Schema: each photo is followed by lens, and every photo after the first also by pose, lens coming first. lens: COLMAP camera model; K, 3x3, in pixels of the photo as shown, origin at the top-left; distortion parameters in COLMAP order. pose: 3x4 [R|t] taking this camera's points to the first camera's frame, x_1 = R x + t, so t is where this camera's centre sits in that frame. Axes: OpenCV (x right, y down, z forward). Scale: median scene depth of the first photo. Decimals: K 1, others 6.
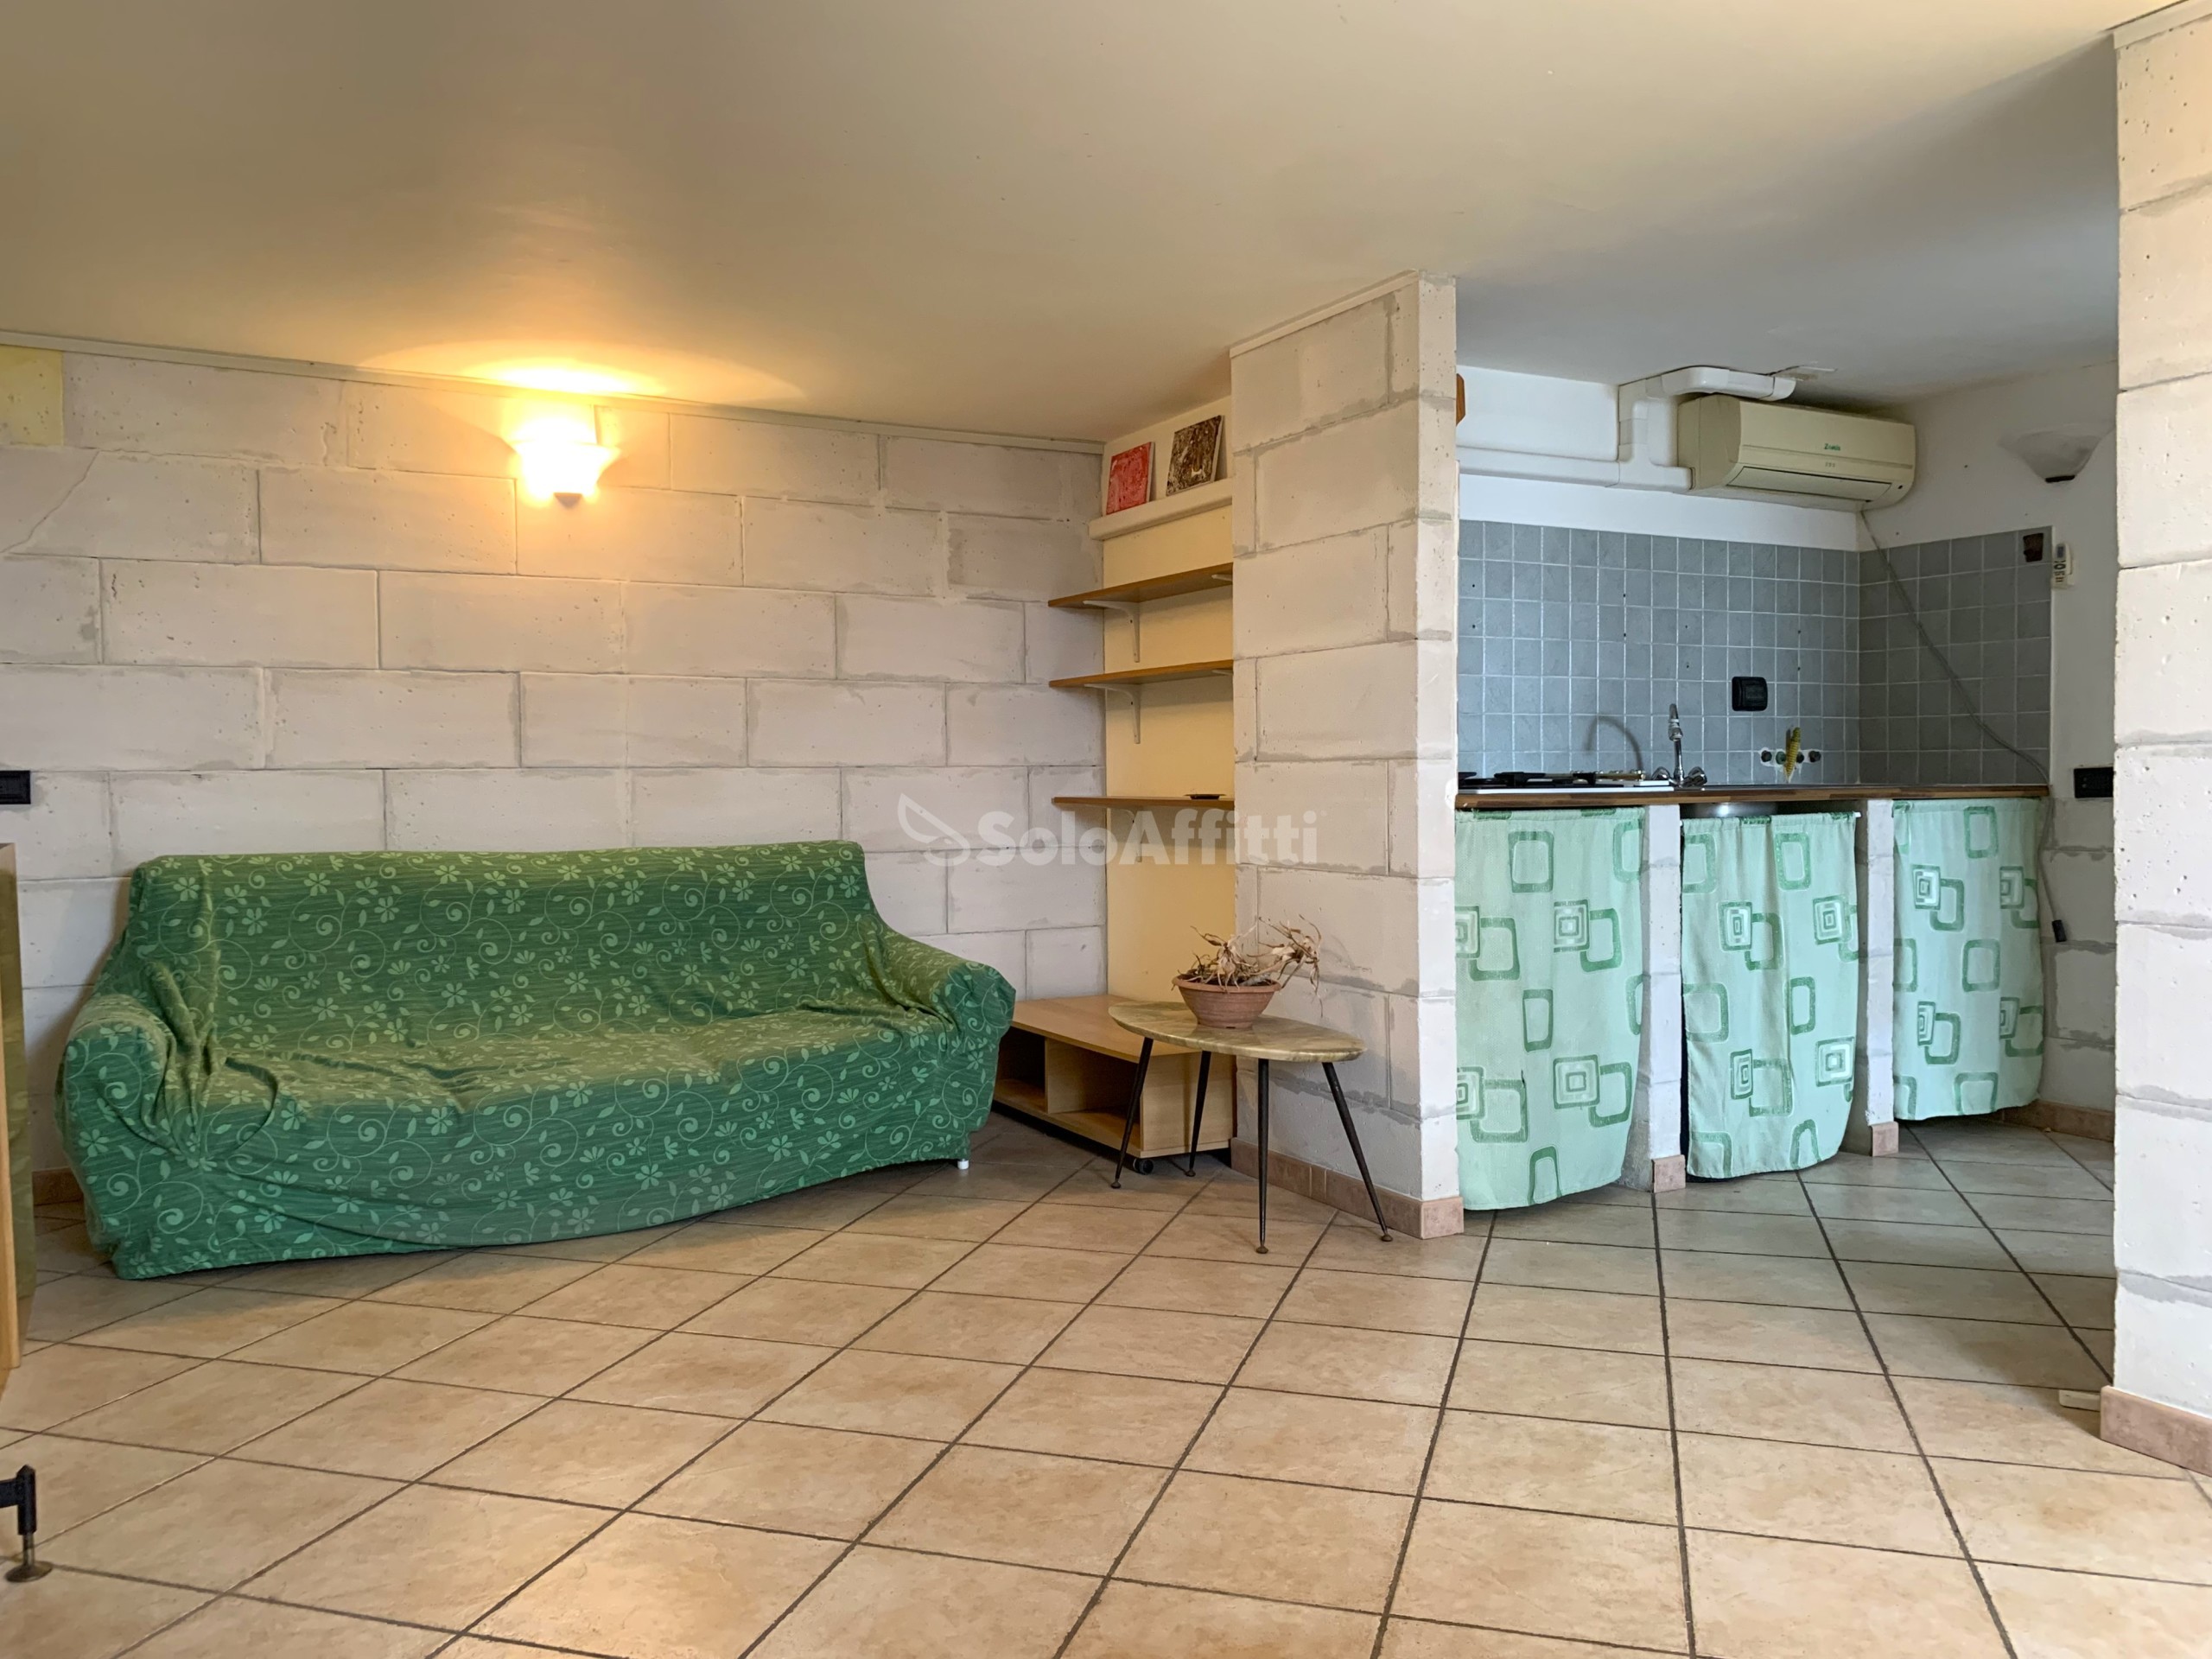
lens RADIAL K [[1705.2, 0, 1102.3], [0, 1705.2, 820.9], [0, 0, 1]] dist [0.006007, 0.006664]
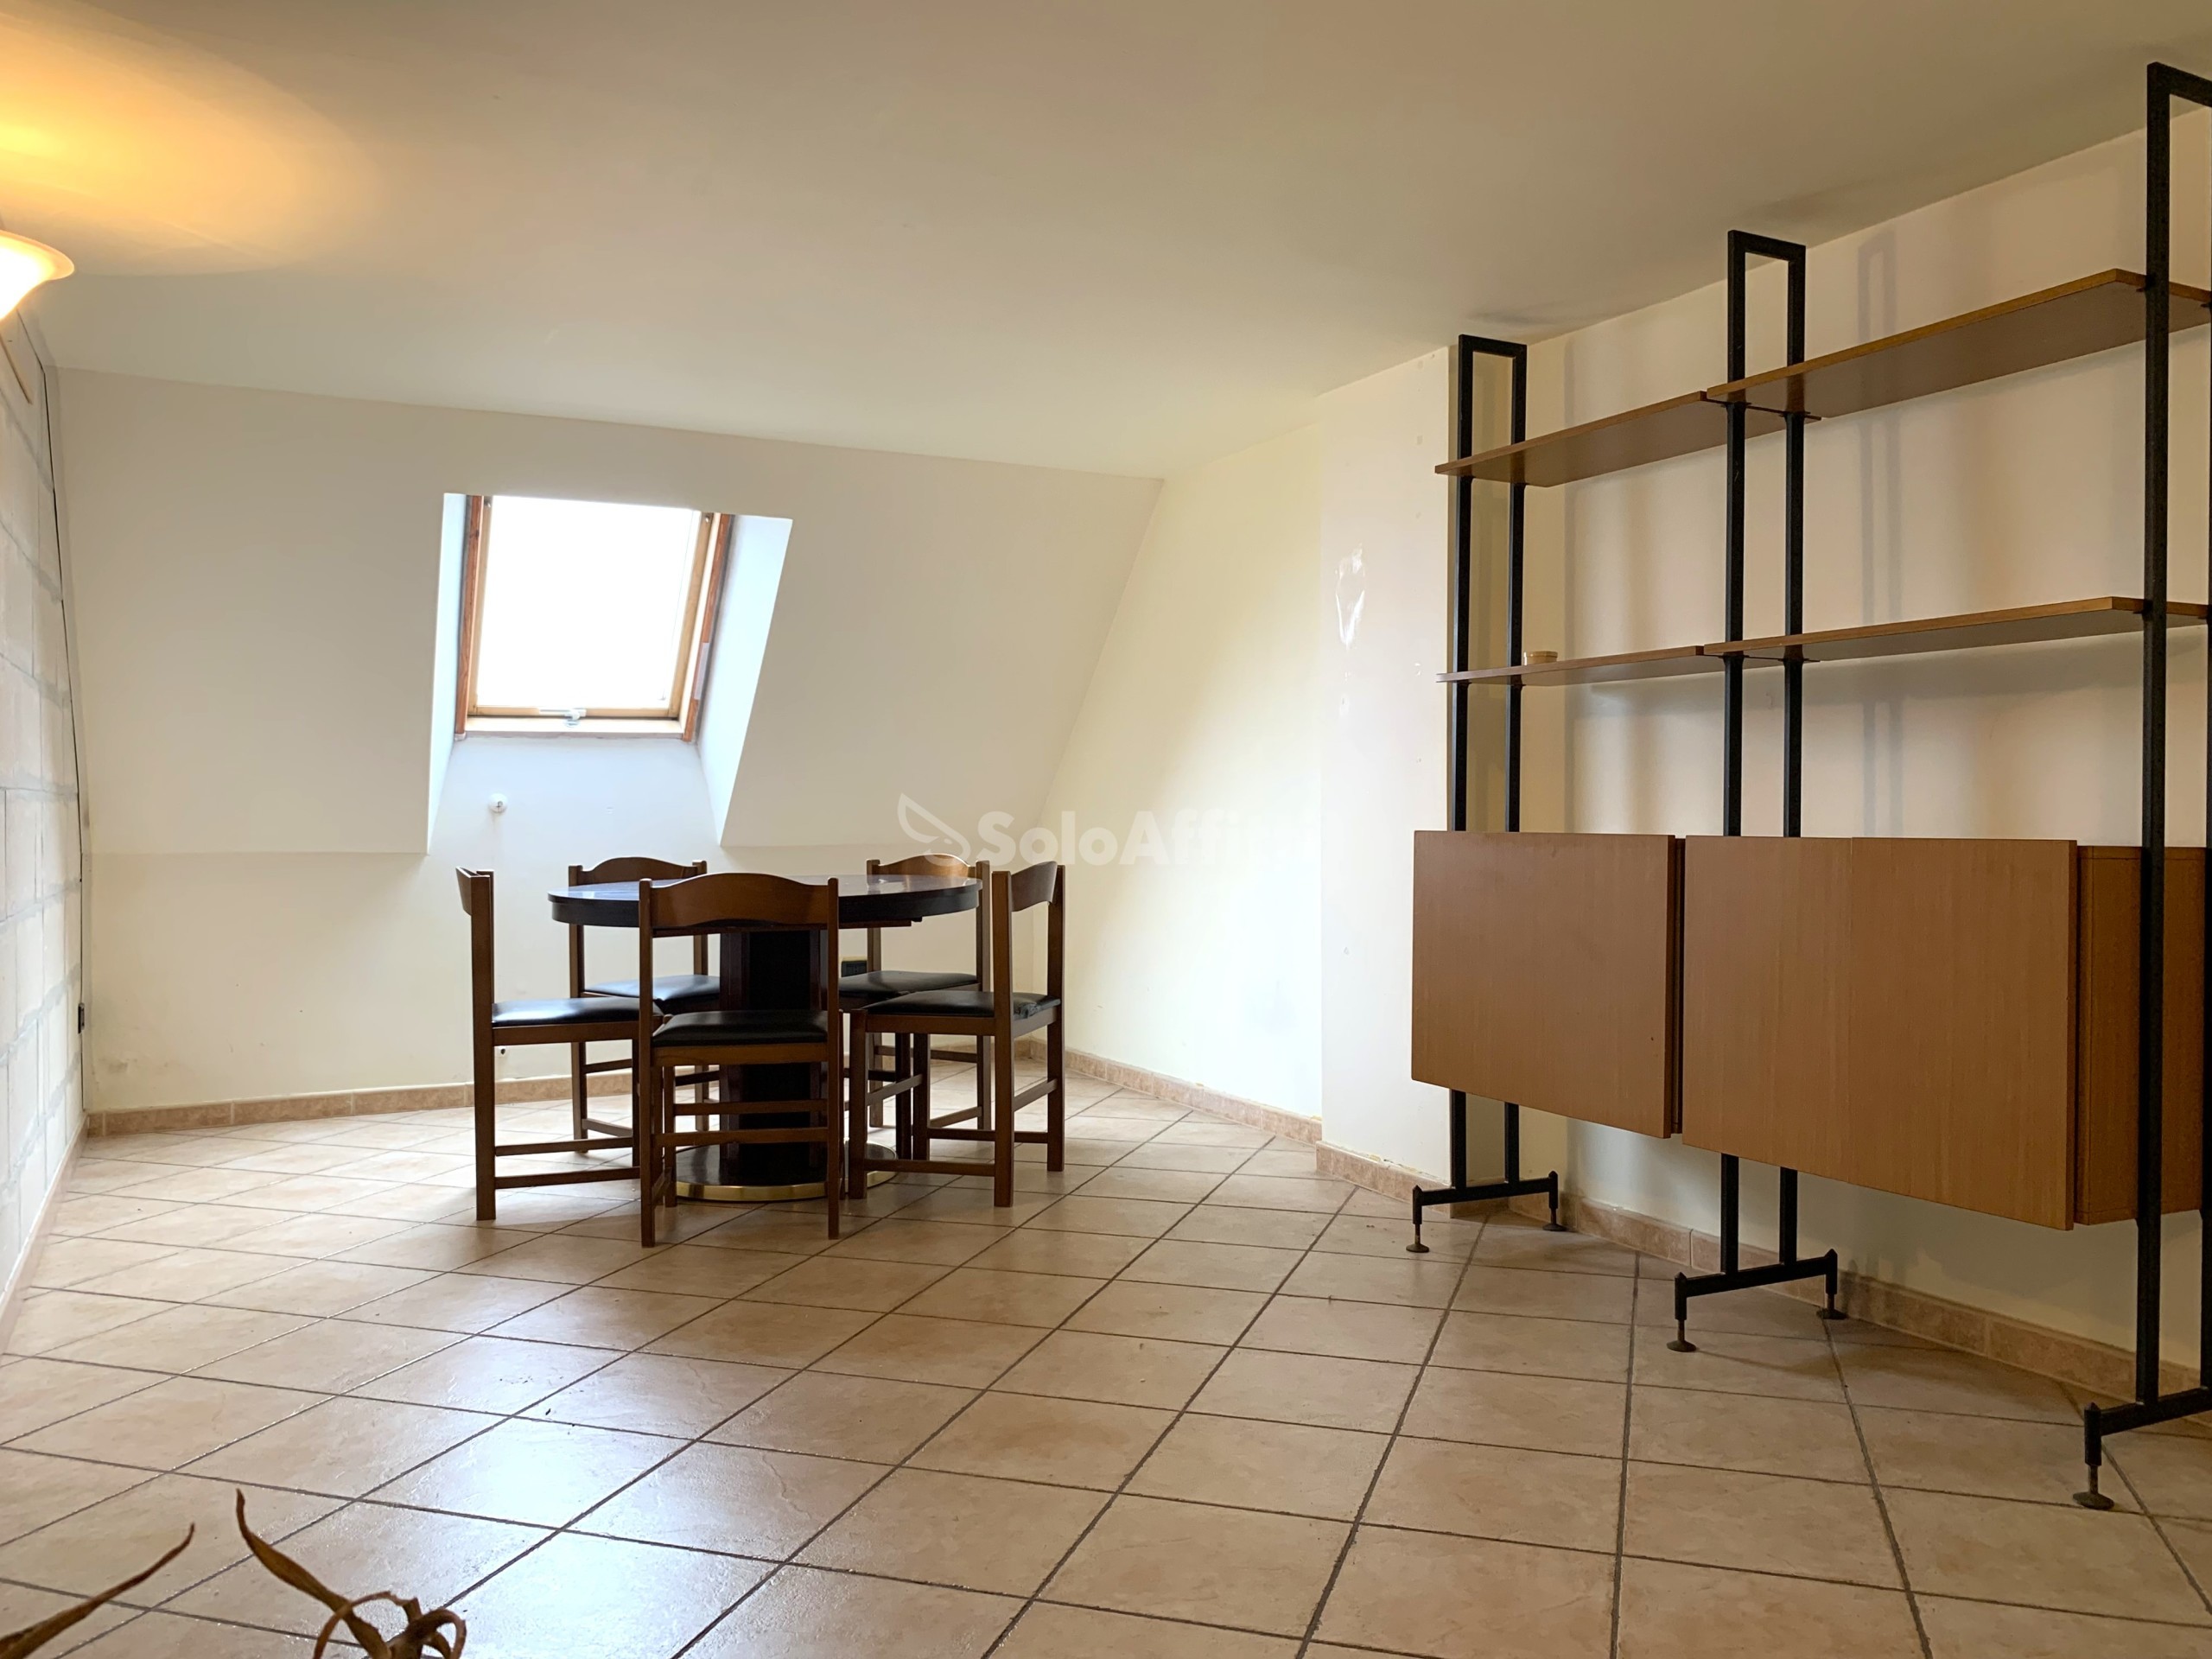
lens RADIAL K [[1706.1, 0, 1116.7], [0, 1706.1, 838.0], [0, 0, 1]] dist [0.004157, 0.003997]
pose [[-0.999727, 0.012029, 0.020021, -0.012665], [0.012938, 0.998863, 0.045894, -0.025166], [-0.019446, 0.046141, -0.998746, 1.106651]]
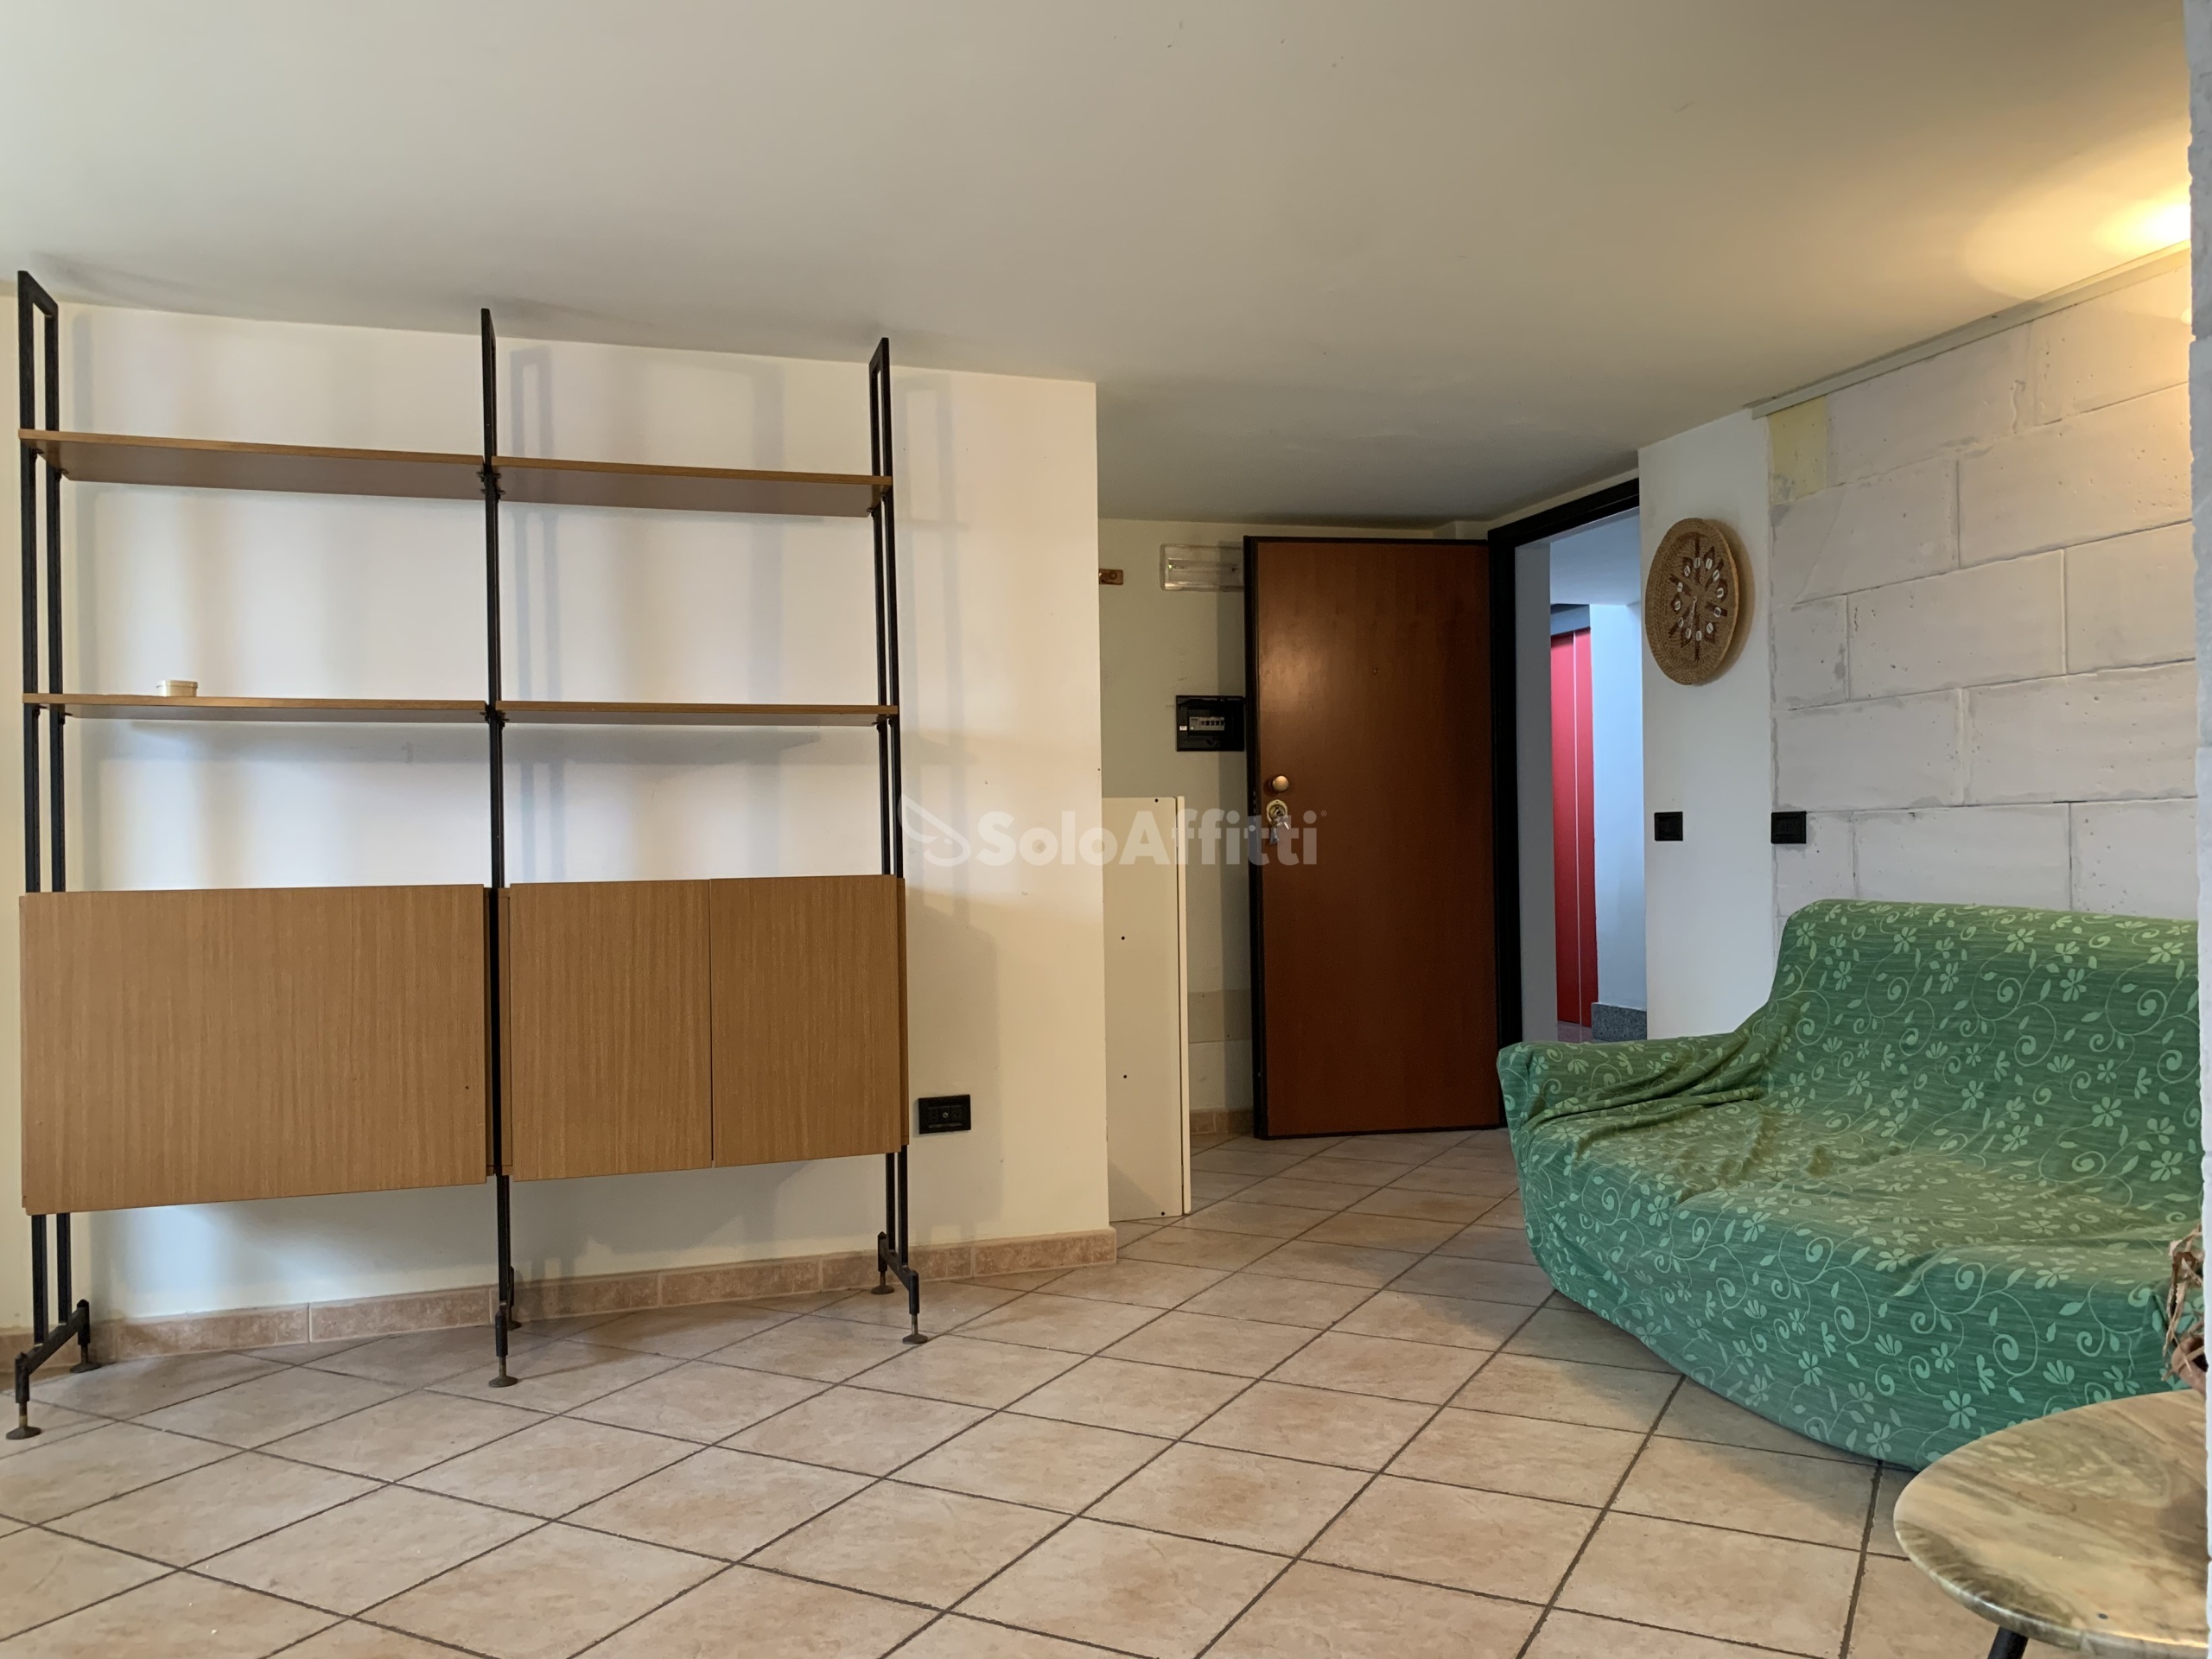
lens RADIAL K [[1706.1, 0, 1116.7], [0, 1706.1, 838.0], [0, 0, 1]] dist [0.004157, 0.003997]
pose [[-0.186989, 0.007086, -0.982336, 0.457992], [-0.008516, 0.999925, 0.008834, -0.018597], [0.982325, 0.010018, -0.186914, 0.775557]]
